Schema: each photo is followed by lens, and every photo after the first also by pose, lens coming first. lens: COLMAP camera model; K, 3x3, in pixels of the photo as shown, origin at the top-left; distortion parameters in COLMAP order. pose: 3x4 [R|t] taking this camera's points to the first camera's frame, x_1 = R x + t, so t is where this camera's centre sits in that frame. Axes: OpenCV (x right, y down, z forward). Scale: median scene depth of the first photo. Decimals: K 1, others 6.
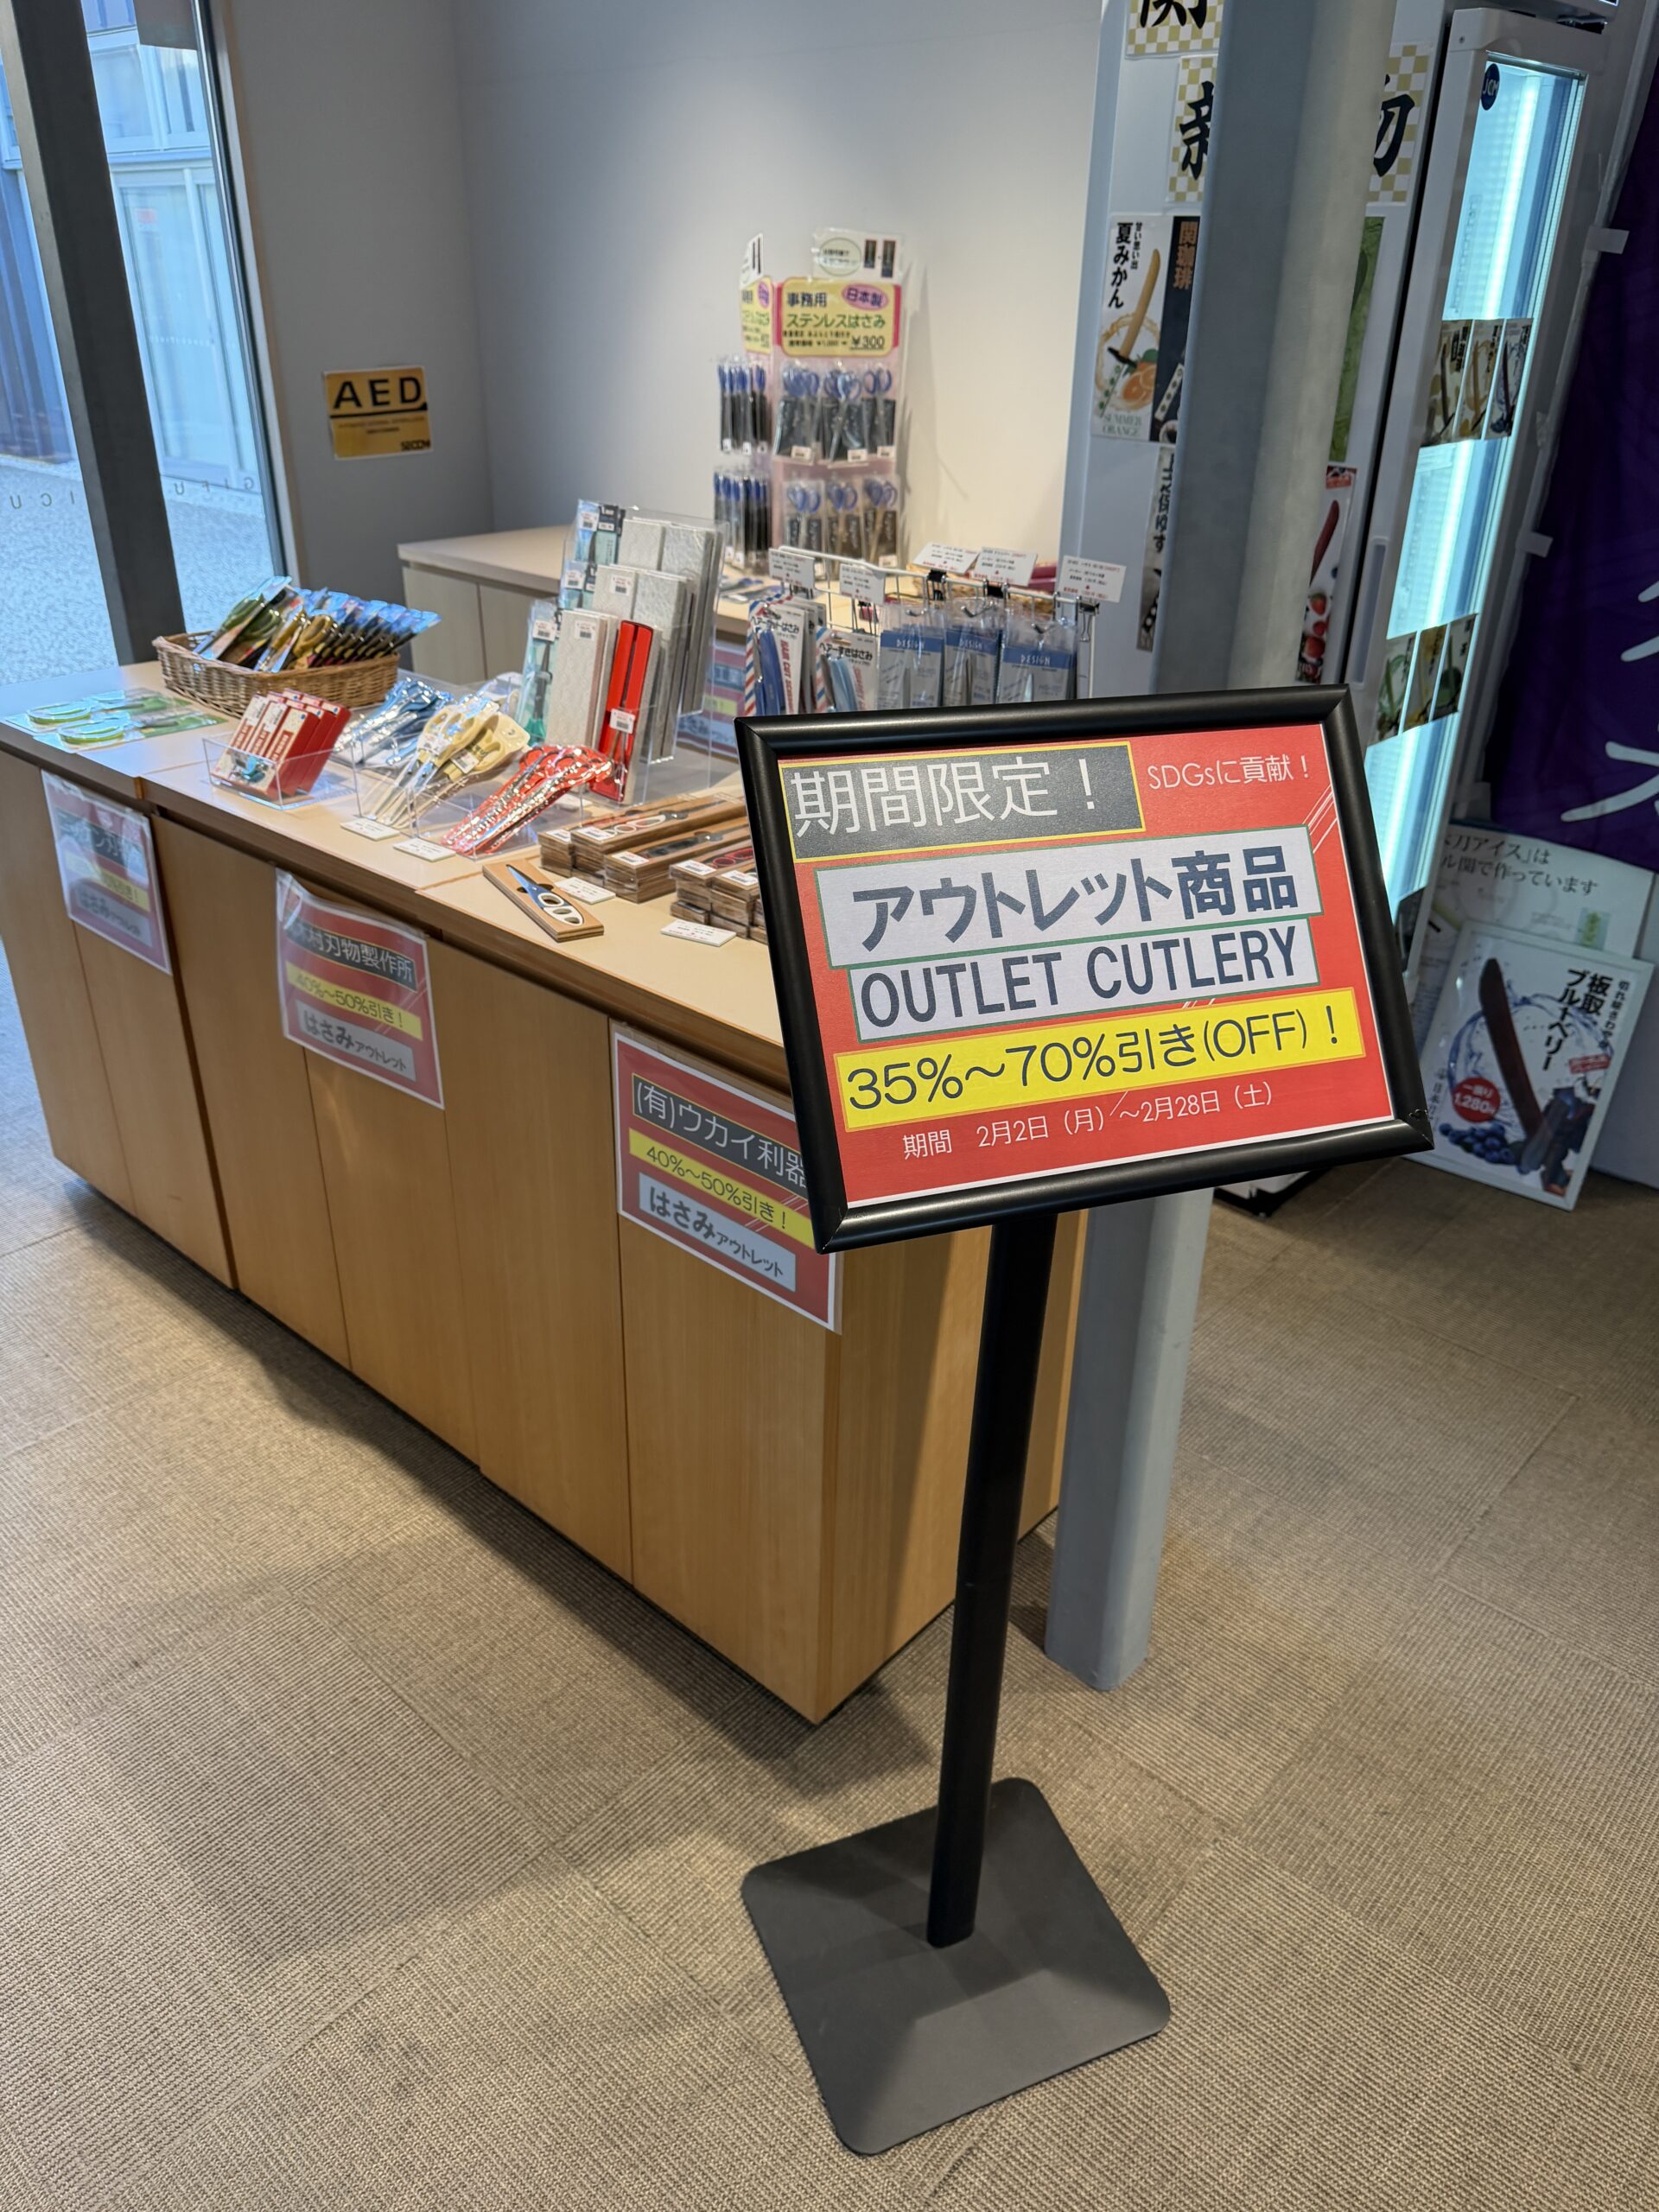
lens RADIAL K [[1575.1, 0, 830.5], [0, 1575.1, 1107.1], [0, 0, 1]] dist [0.029980, -0.023870]
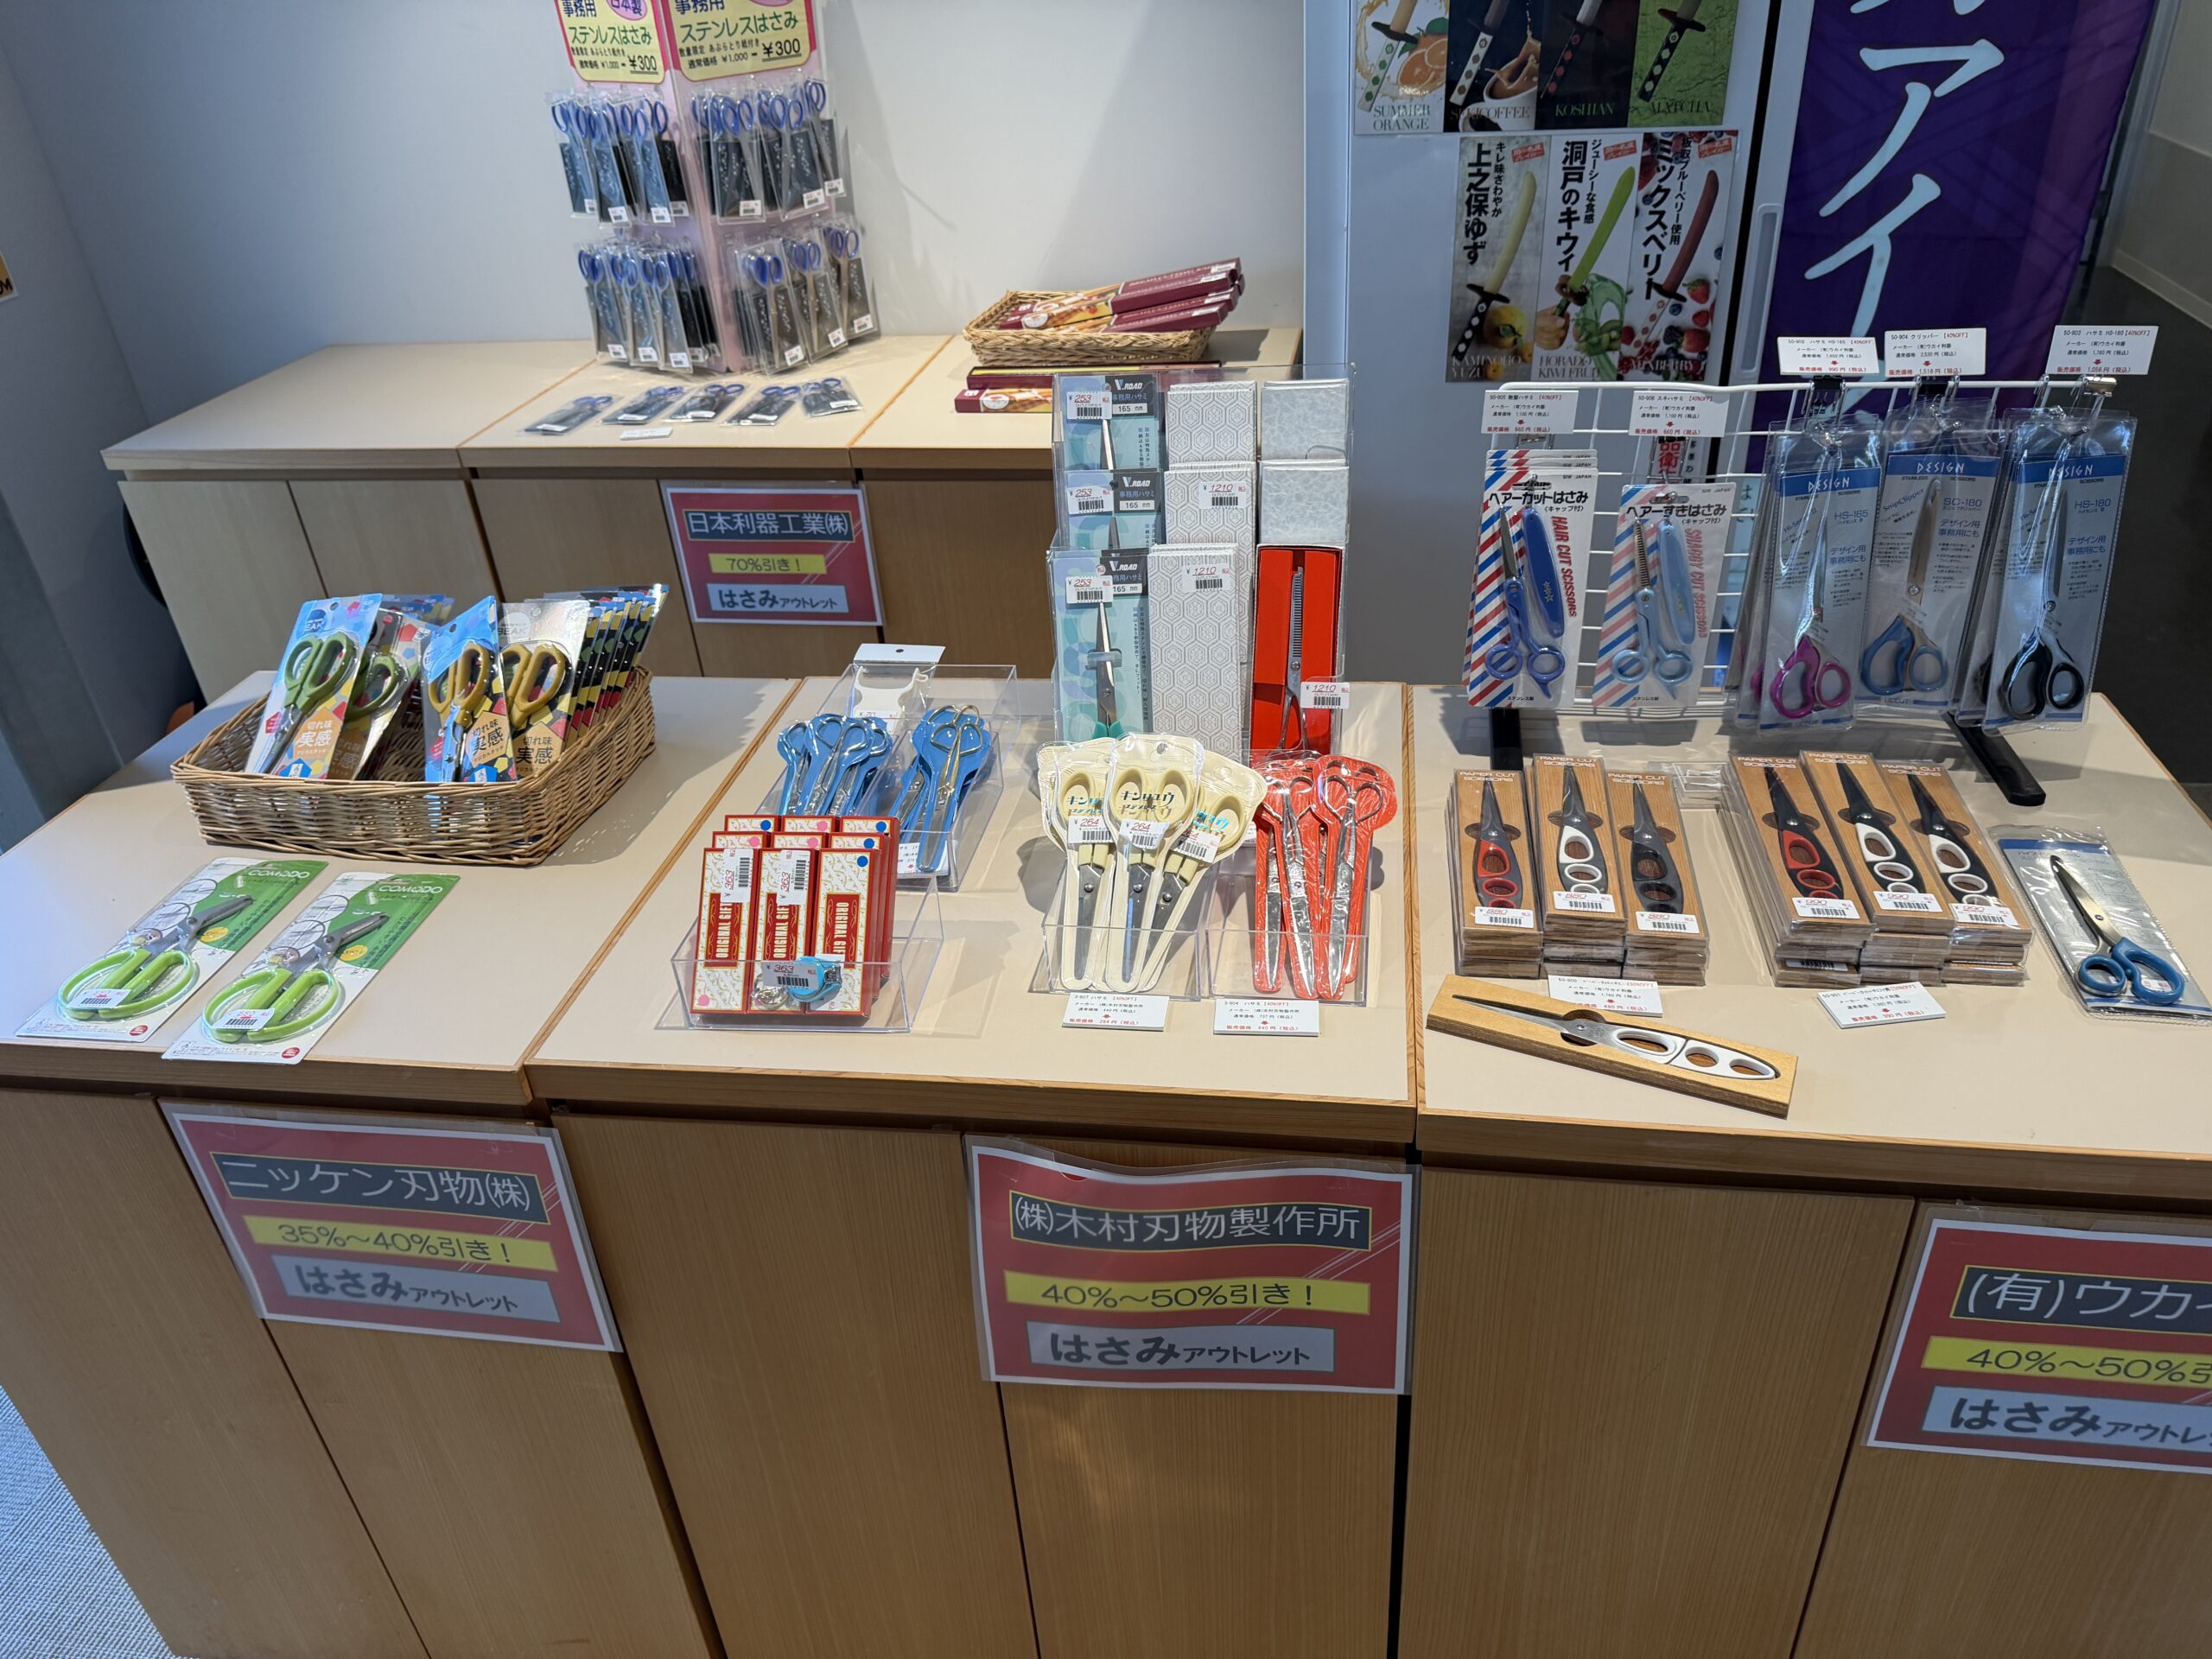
lens RADIAL K [[1575.1, 0, 1111.6], [0, 1575.1, 821.4], [0, 0, 1]] dist [0.029980, -0.023870]
pose [[0.834343, -0.343781, 0.430914, -0.402202], [0.324111, 0.938251, 0.120981, -0.242416], [-0.445897, 0.038724, 0.894246, 0.367209]]
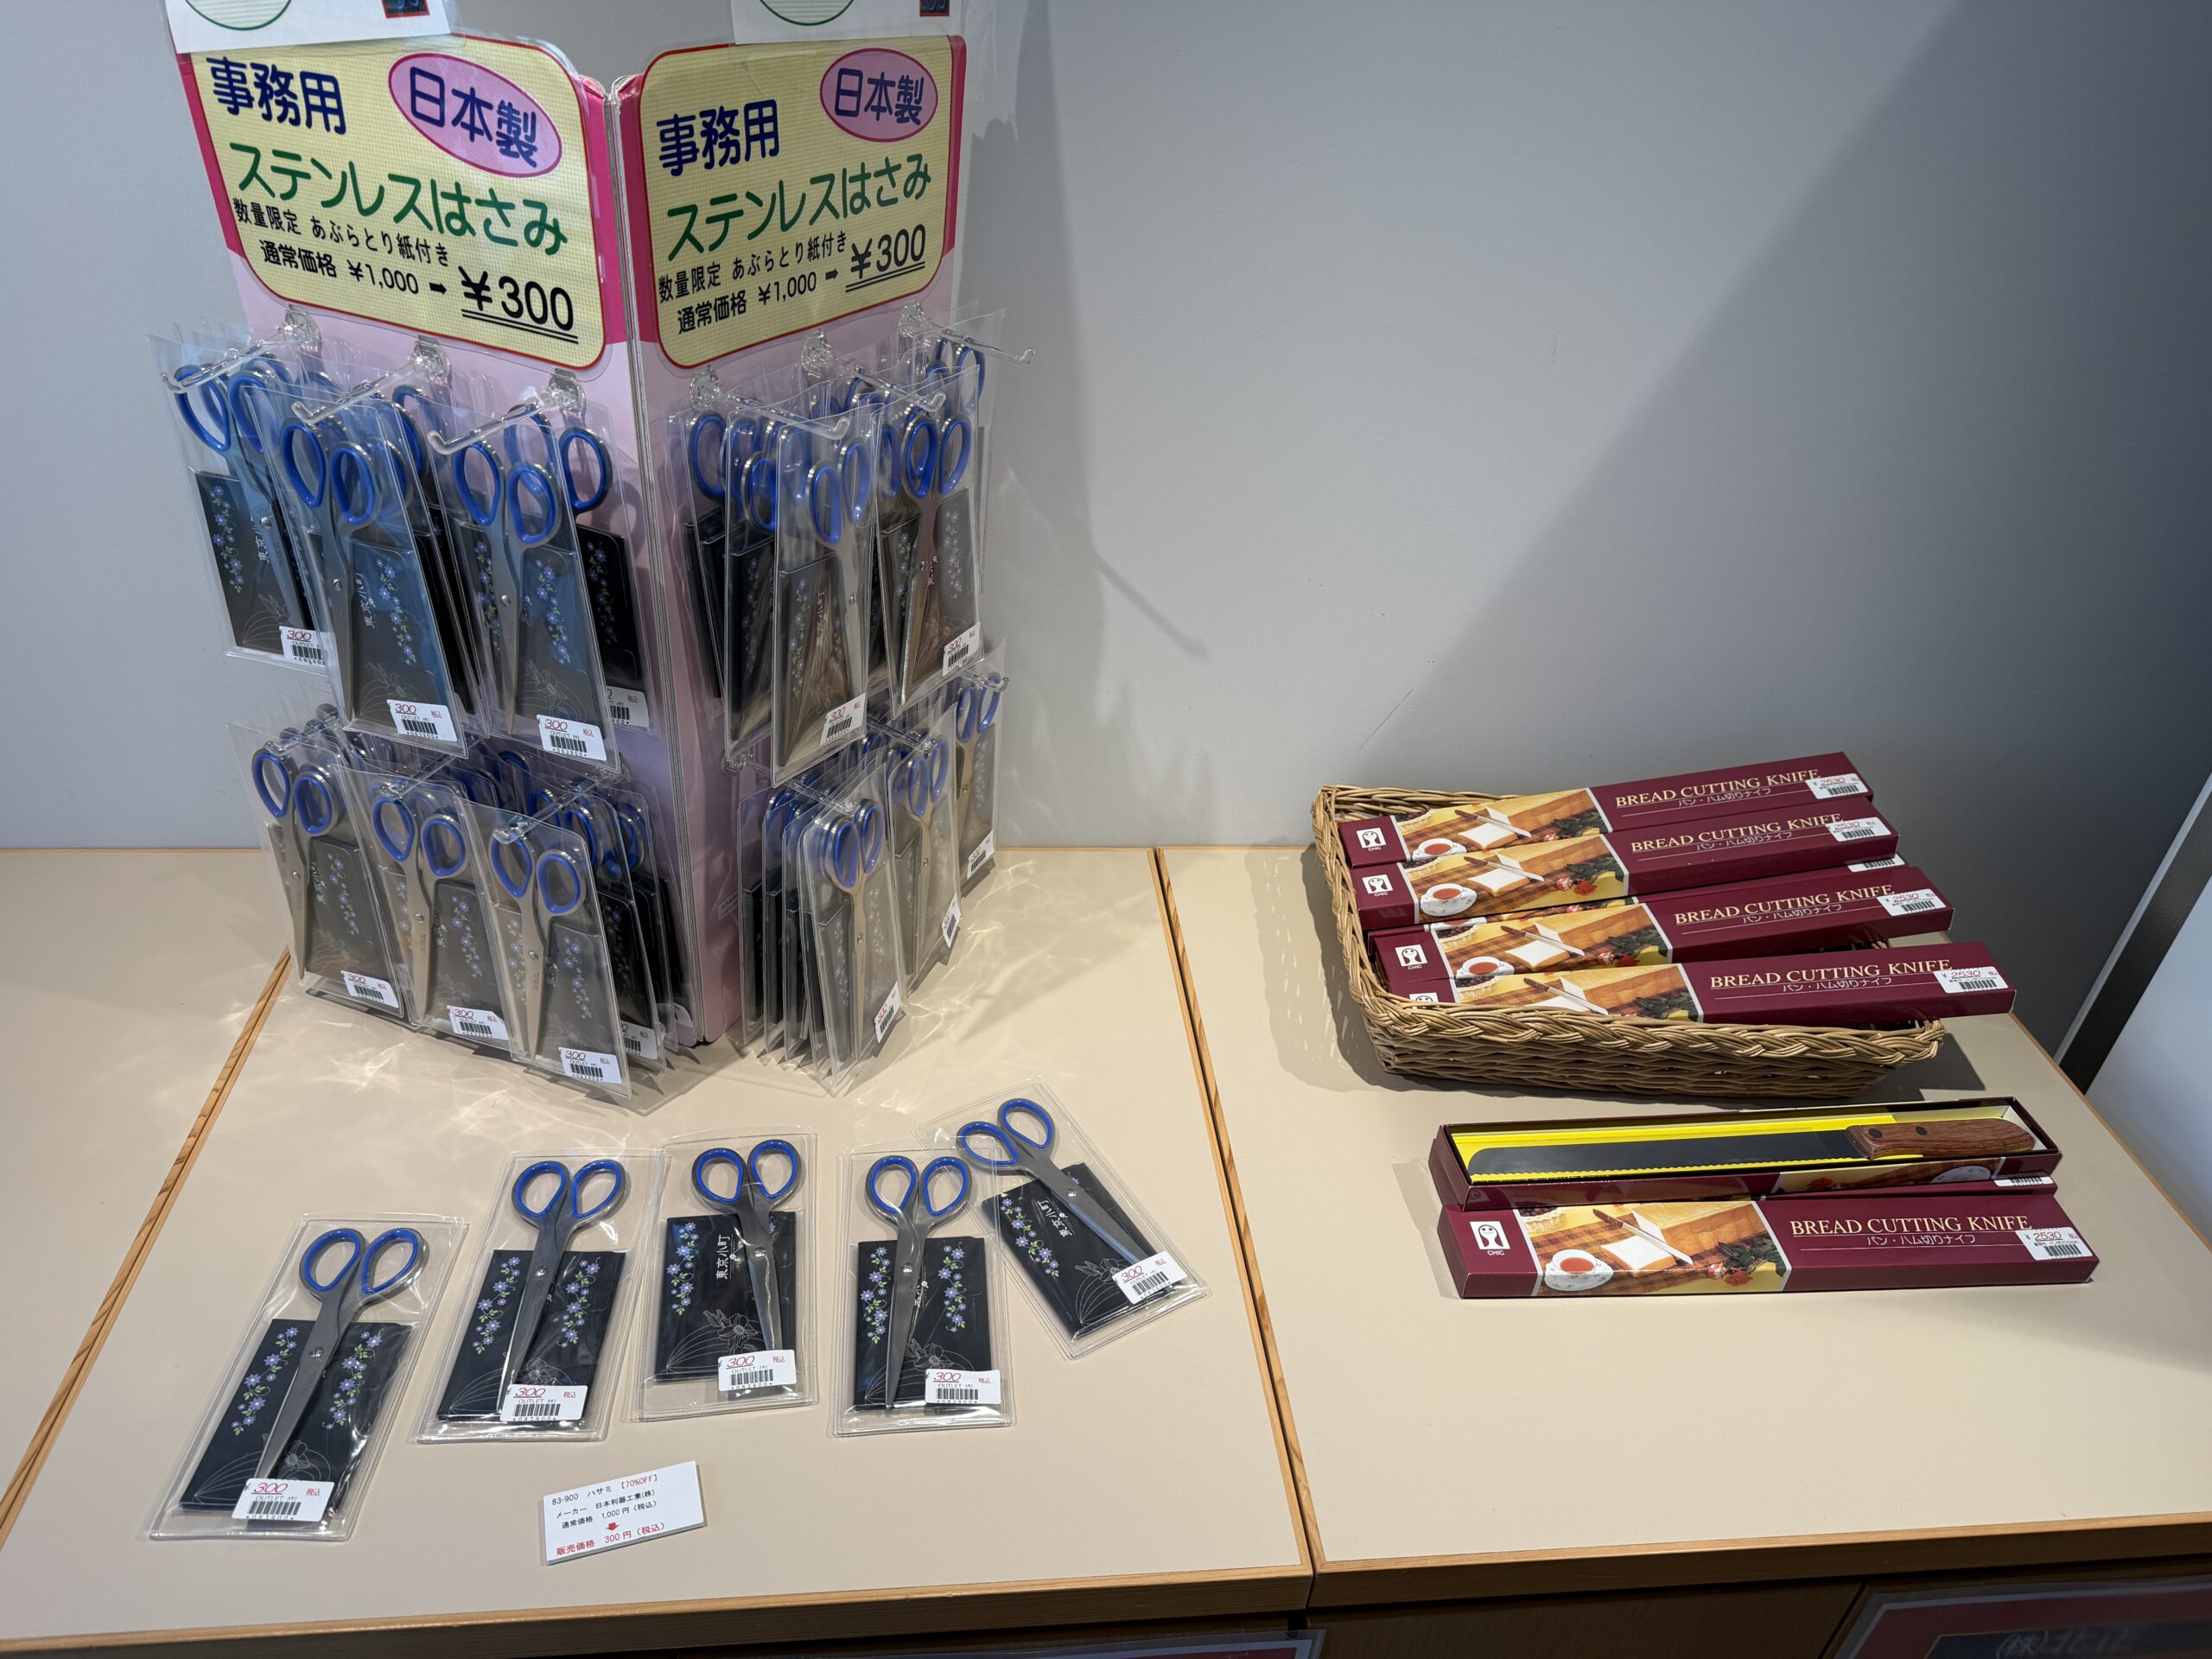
lens RADIAL K [[1575.1, 0, 1094.8], [0, 1575.1, 838.3], [0, 0, 1]] dist [0.029980, -0.023870]
pose [[0.663833, -0.396143, 0.634347, -0.224097], [0.300124, 0.918006, 0.259211, -0.611245], [-0.685019, 0.018310, 0.728295, 1.057940]]
